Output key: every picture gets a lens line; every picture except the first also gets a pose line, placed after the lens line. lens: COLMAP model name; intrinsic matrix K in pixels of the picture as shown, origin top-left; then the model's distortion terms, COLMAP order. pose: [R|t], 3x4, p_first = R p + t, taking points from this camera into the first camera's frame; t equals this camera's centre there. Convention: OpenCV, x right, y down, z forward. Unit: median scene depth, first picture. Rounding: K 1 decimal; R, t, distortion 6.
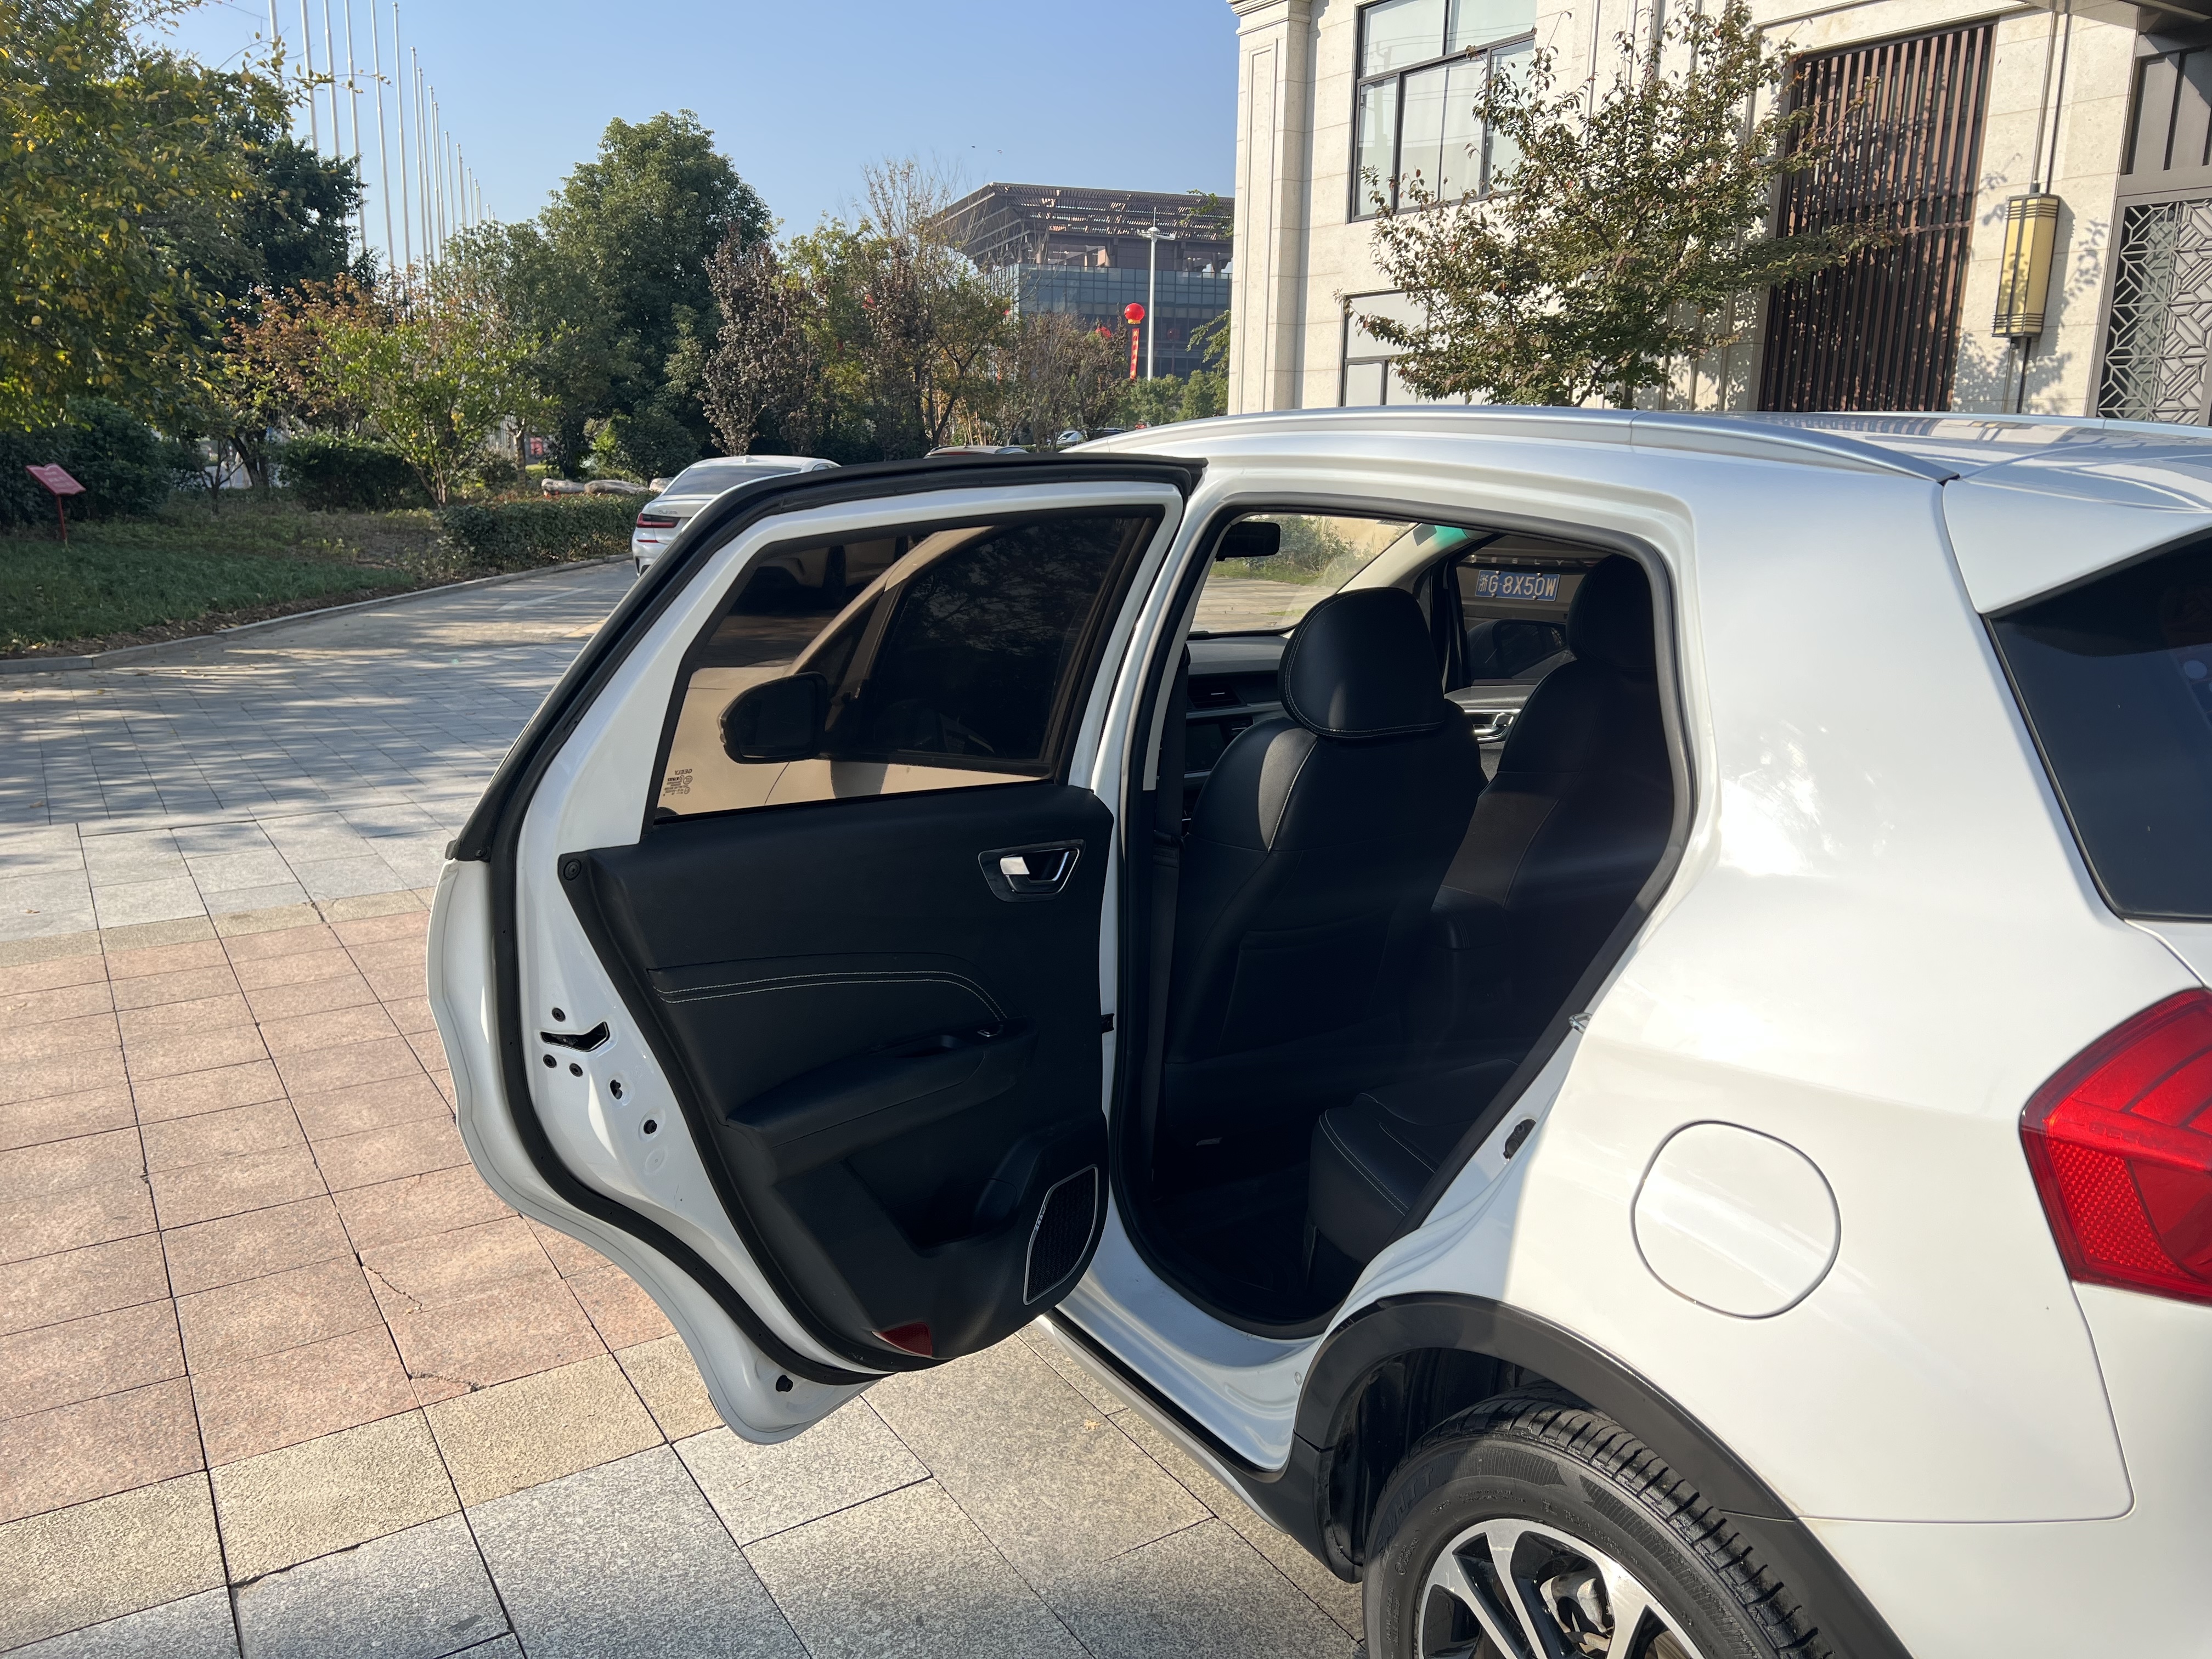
lens RADIAL K [[1664.1, 0, 1096.8], [0, 1664.1, 829.3], [0, 0, 1]] dist [0.042431, -0.041748]
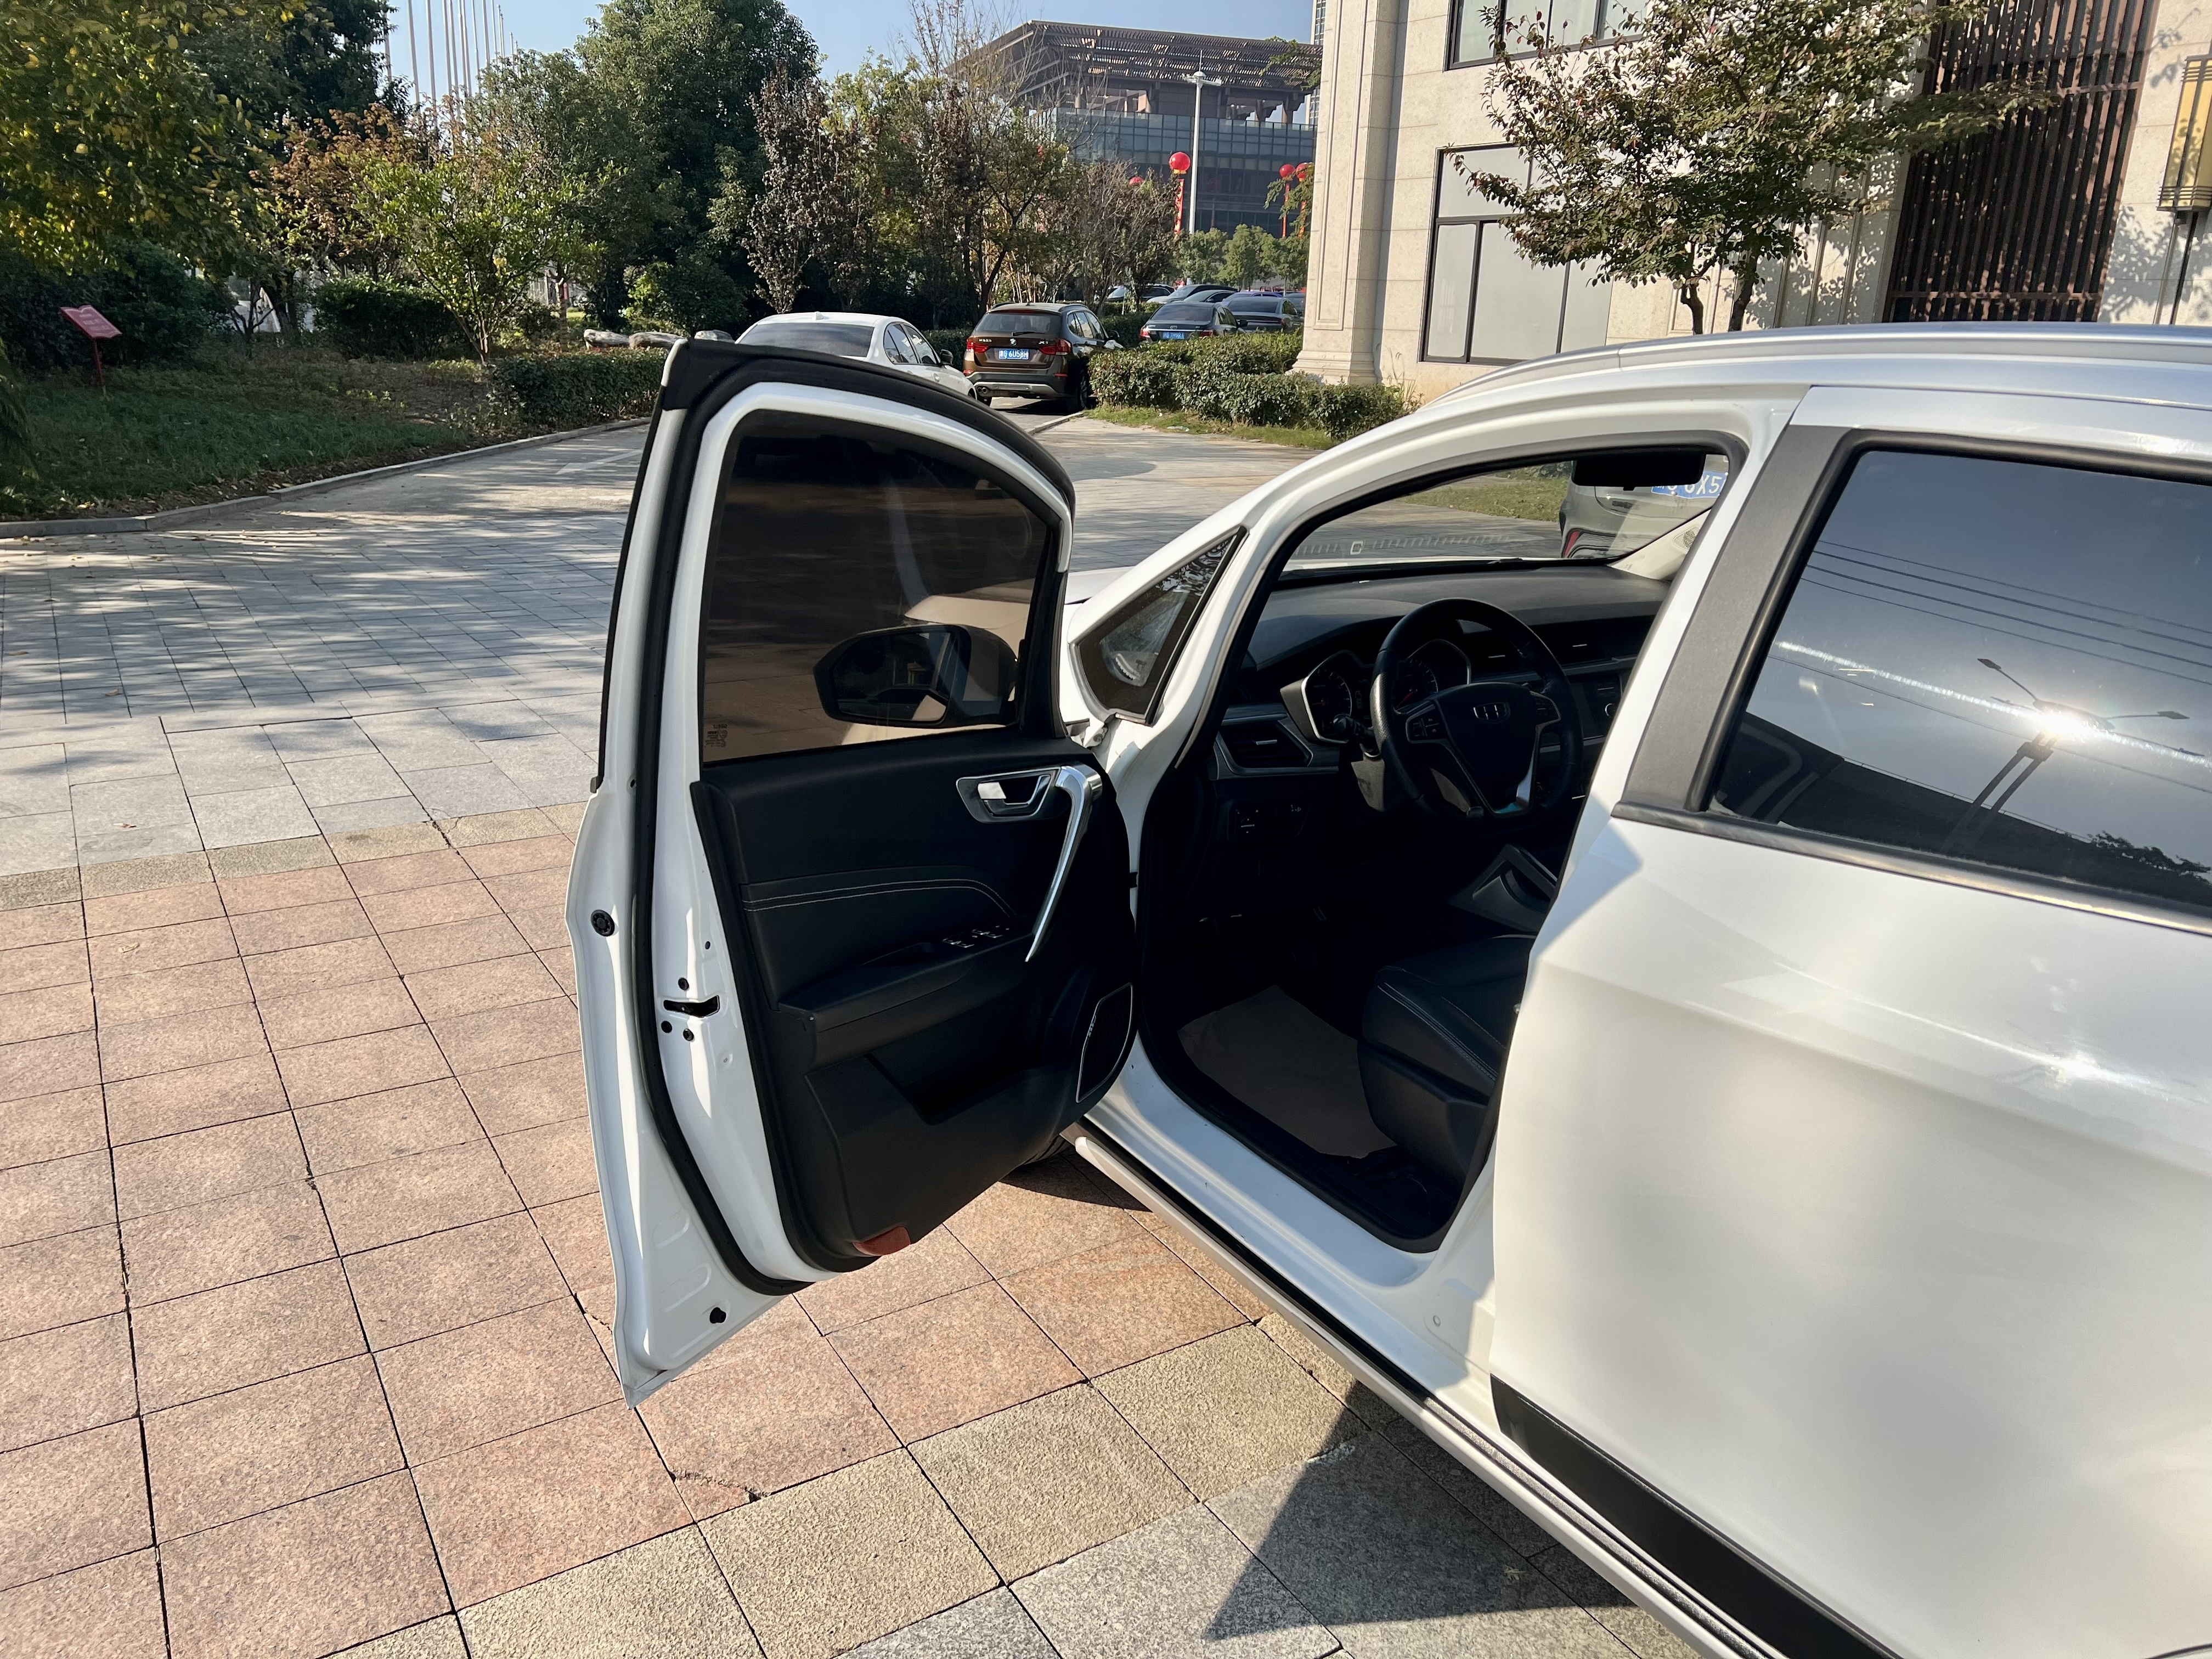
lens RADIAL K [[1661.7, 0, 1109.4], [0, 1661.7, 833.5], [0, 0, 1]] dist [0.044432, -0.043501]
pose [[0.999735, 0.022440, -0.005107, -0.033291], [-0.021945, 0.996370, 0.082255, -0.011189], [0.006934, -0.082121, 0.996598, 0.033750]]
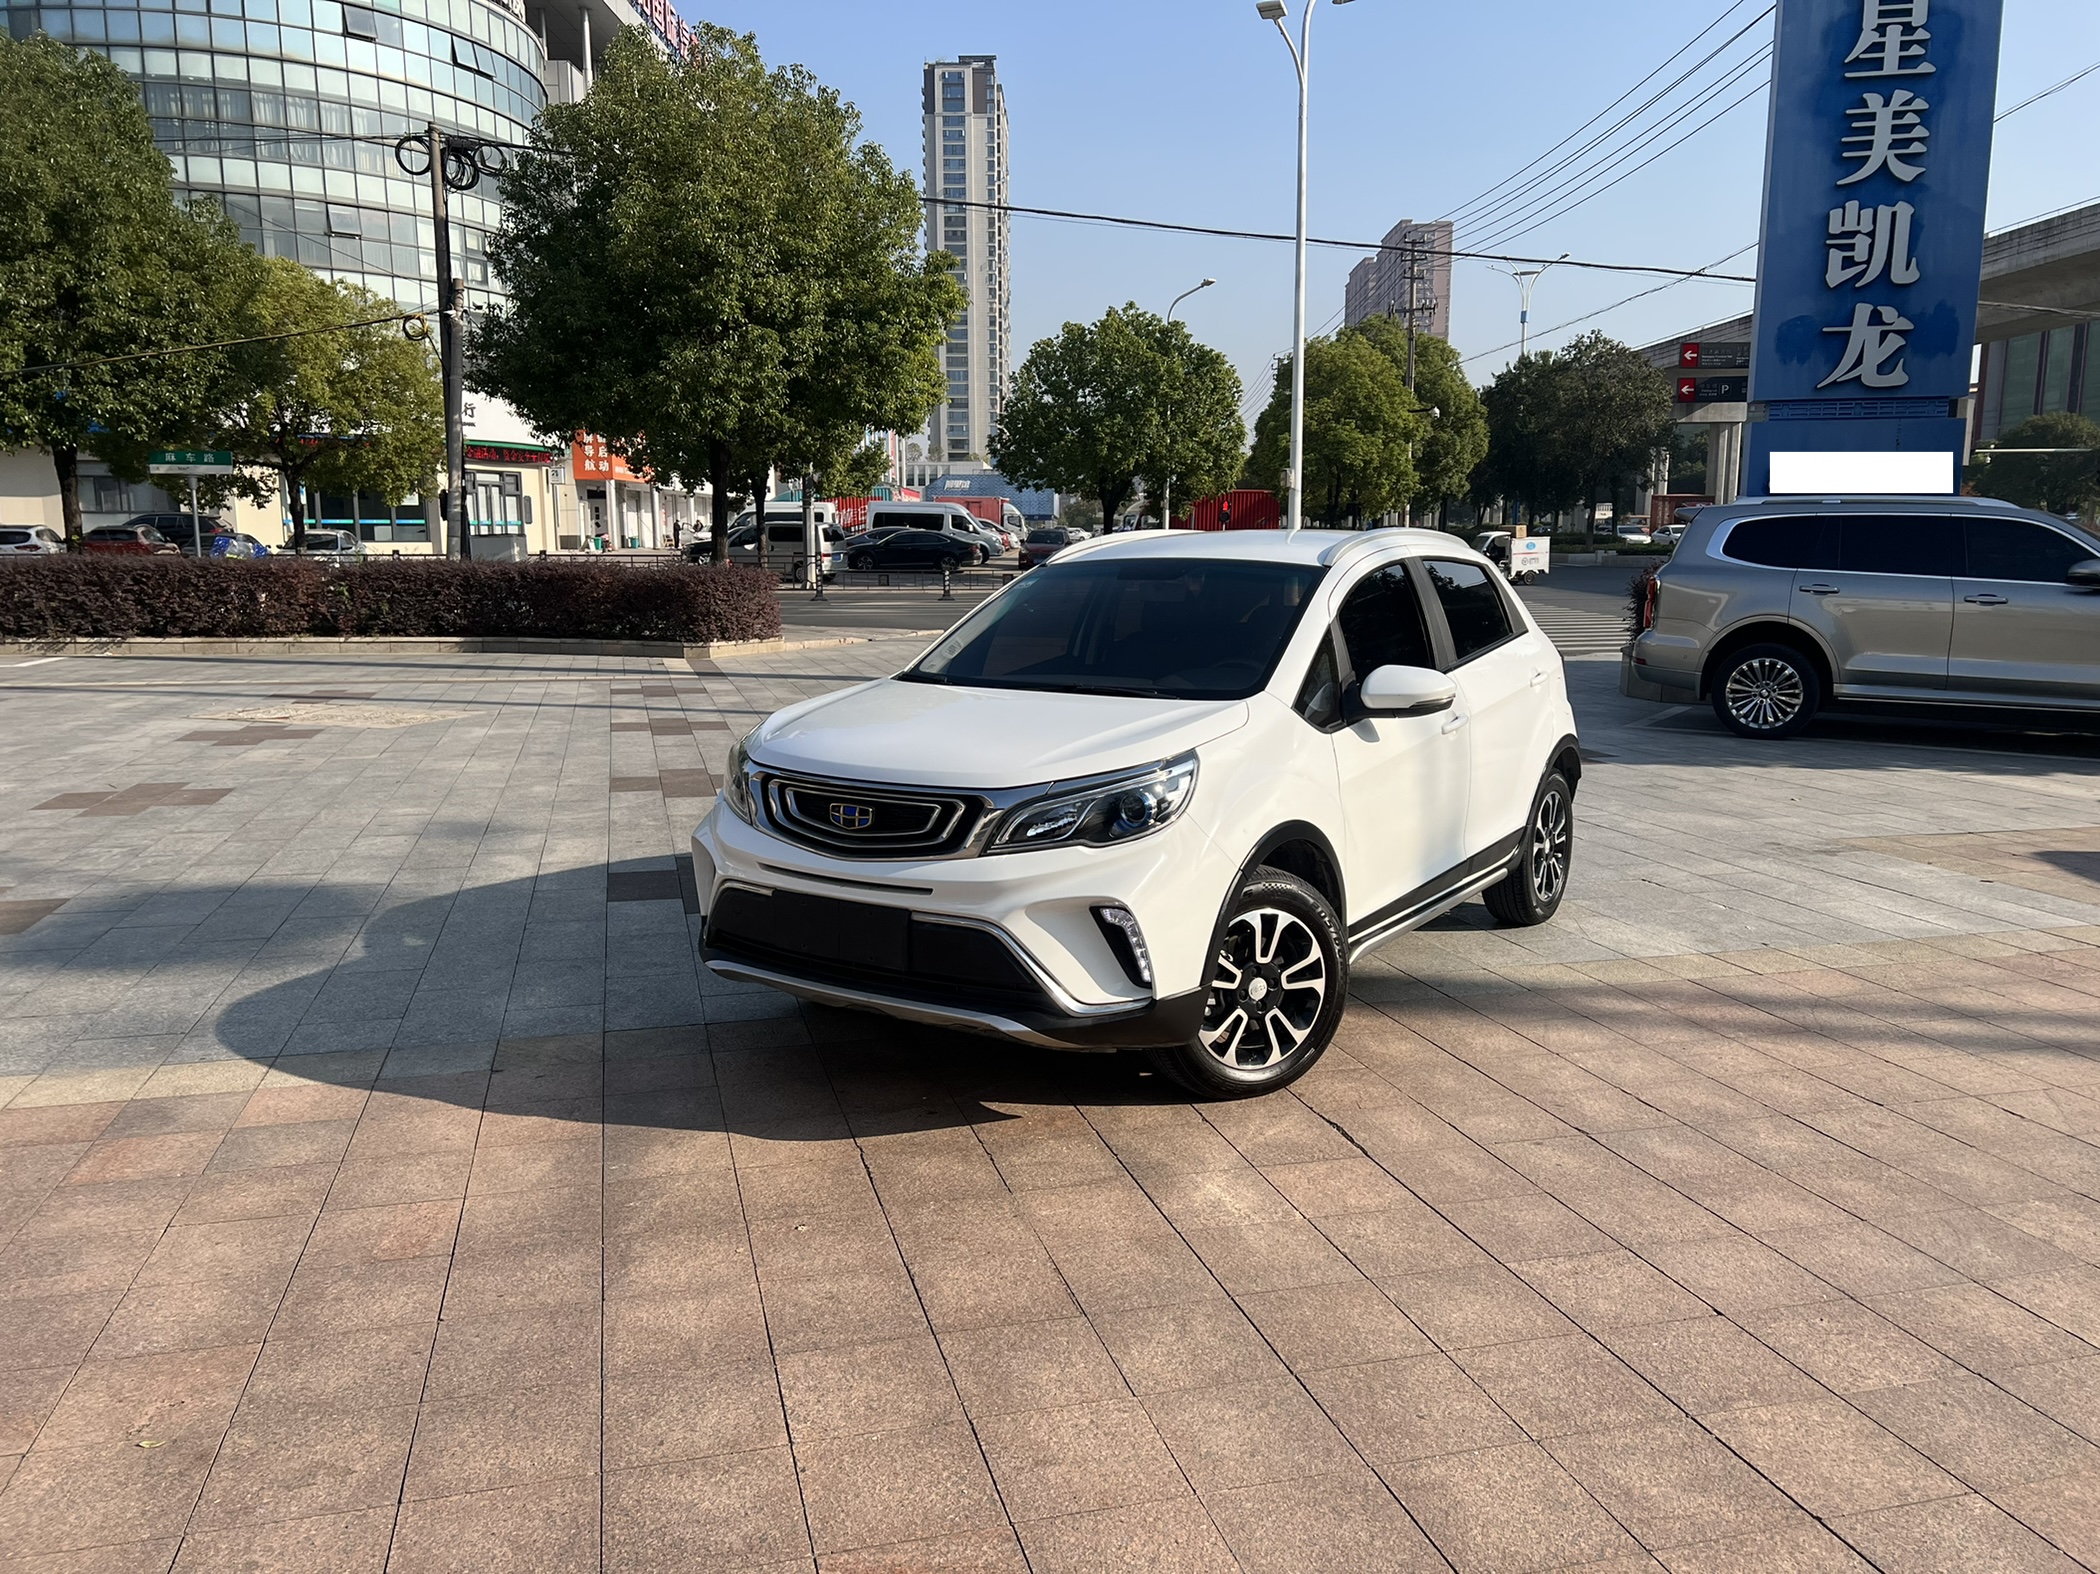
lens RADIAL K [[1577.6, 0, 1053.3], [0, 1577.6, 790.8], [0, 0, 1]] dist [0.044432, -0.043501]
pose [[-0.956632, -0.058162, 0.285434, -0.110220], [0.052087, 0.929919, 0.364056, -0.102434], [-0.286604, 0.363136, -0.886561, 0.443866]]
